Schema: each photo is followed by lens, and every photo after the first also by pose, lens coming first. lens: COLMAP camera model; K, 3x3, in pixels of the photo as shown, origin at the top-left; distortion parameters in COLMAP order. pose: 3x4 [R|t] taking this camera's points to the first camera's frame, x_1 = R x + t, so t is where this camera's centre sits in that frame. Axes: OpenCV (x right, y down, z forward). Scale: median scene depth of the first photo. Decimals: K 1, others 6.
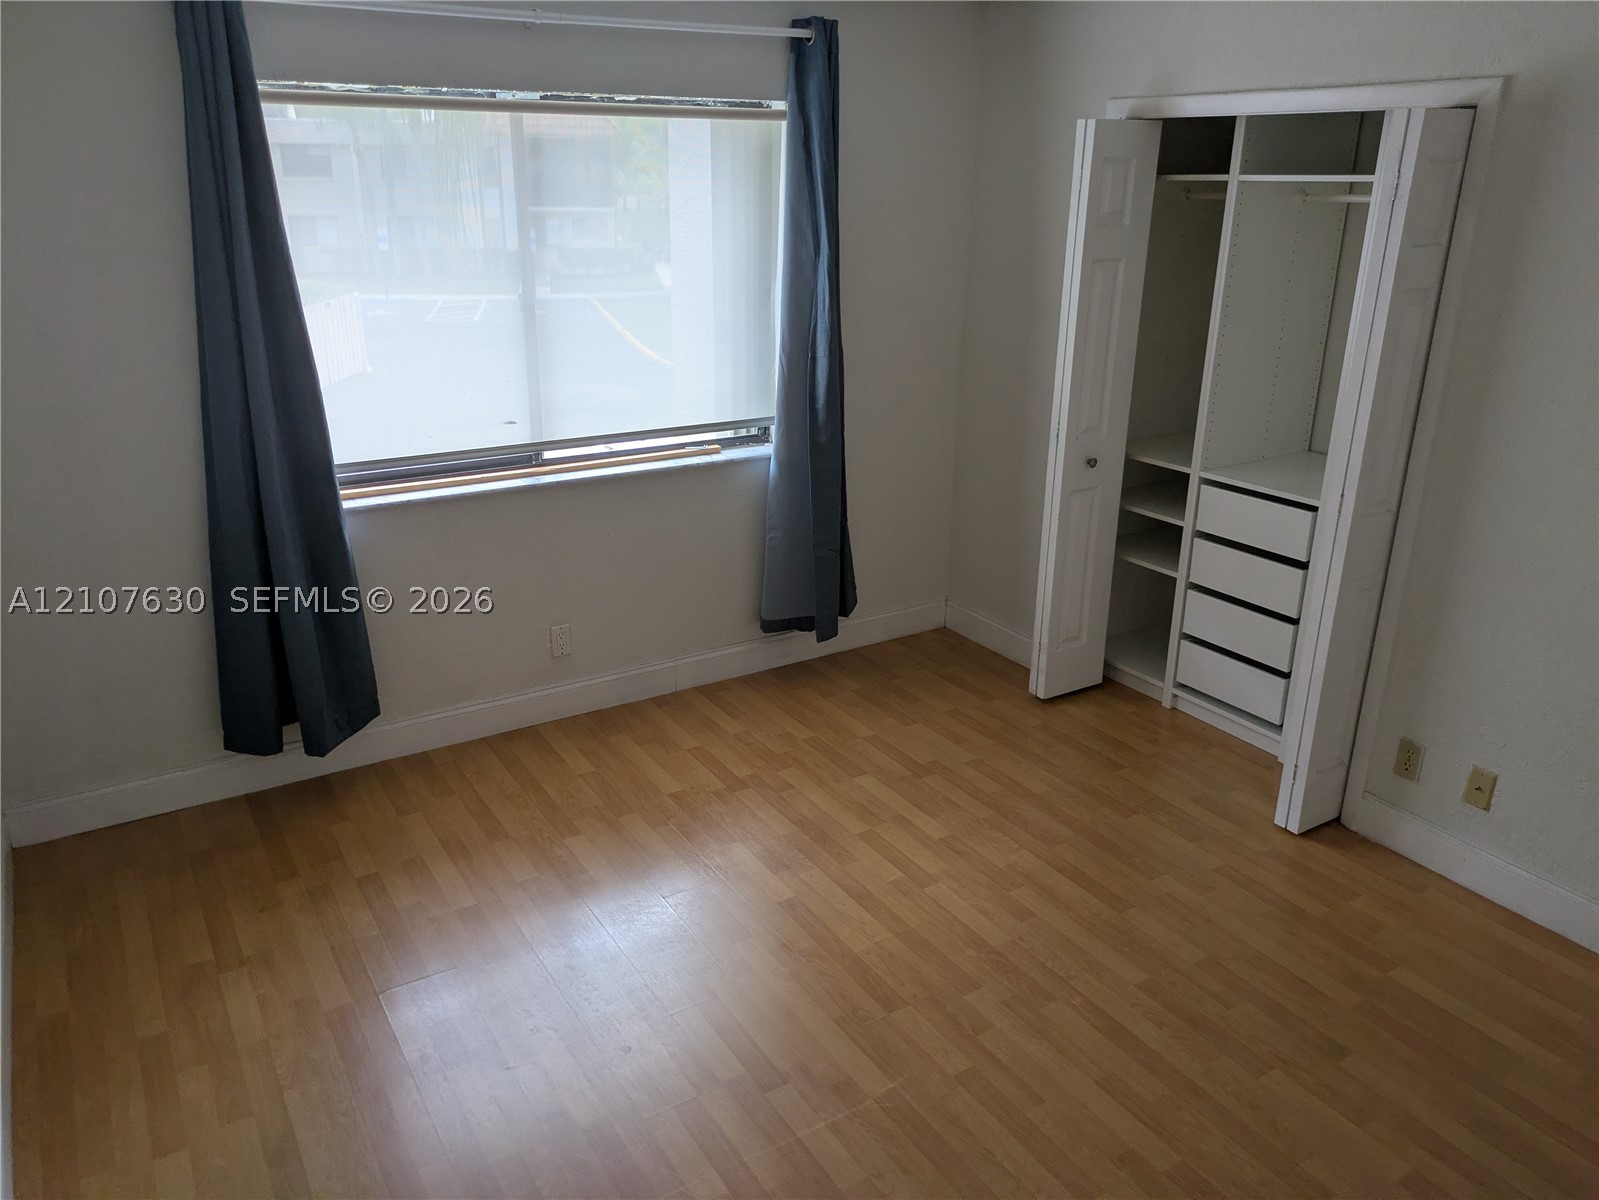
lens RADIAL K [[1194.8, 0, 799.2], [0, 1194.8, 600.1], [0, 0, 1]] dist [-0.011494, -0.003945]
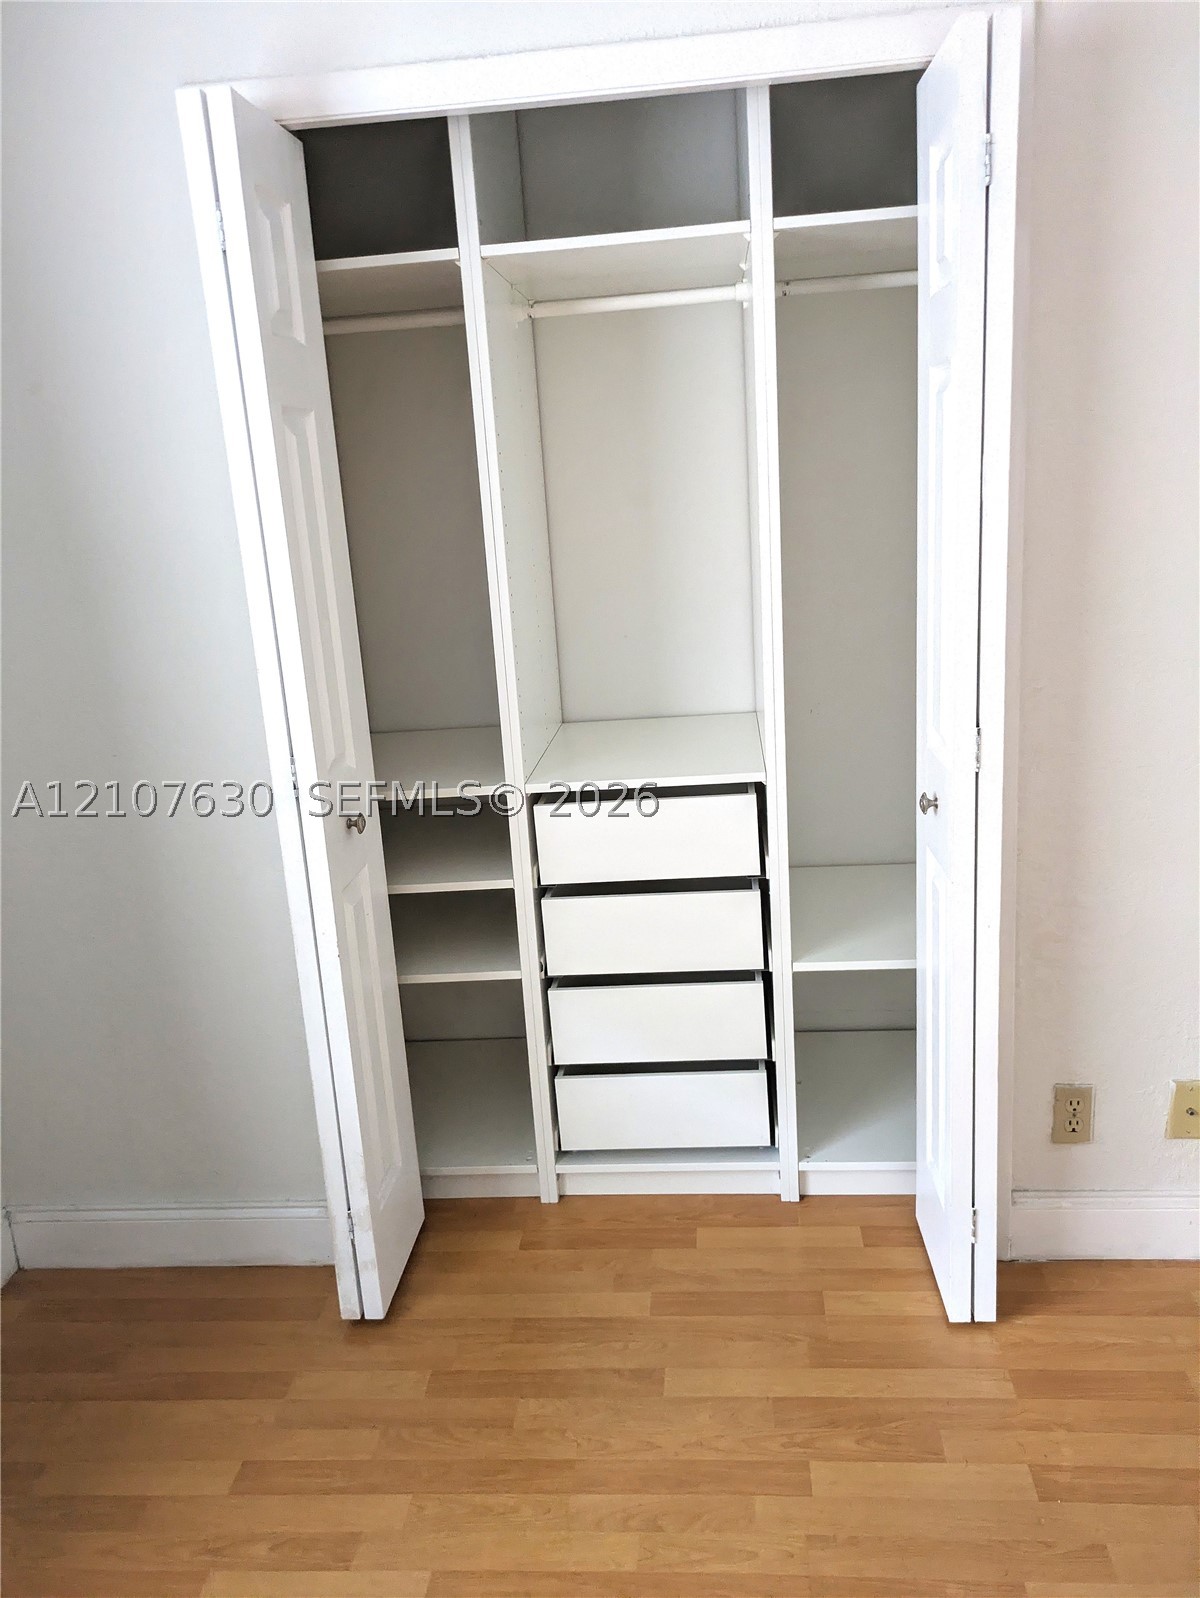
lens RADIAL K [[1194.5, 0, 577.4], [0, 1194.5, 777.0], [0, 0, 1]] dist [0.065135, -0.002481]
pose [[0.593737, -0.233205, 0.770124, -0.079850], [0.338899, 0.940528, 0.023528, -0.113620], [-0.729811, 0.247025, 0.637460, 0.608777]]
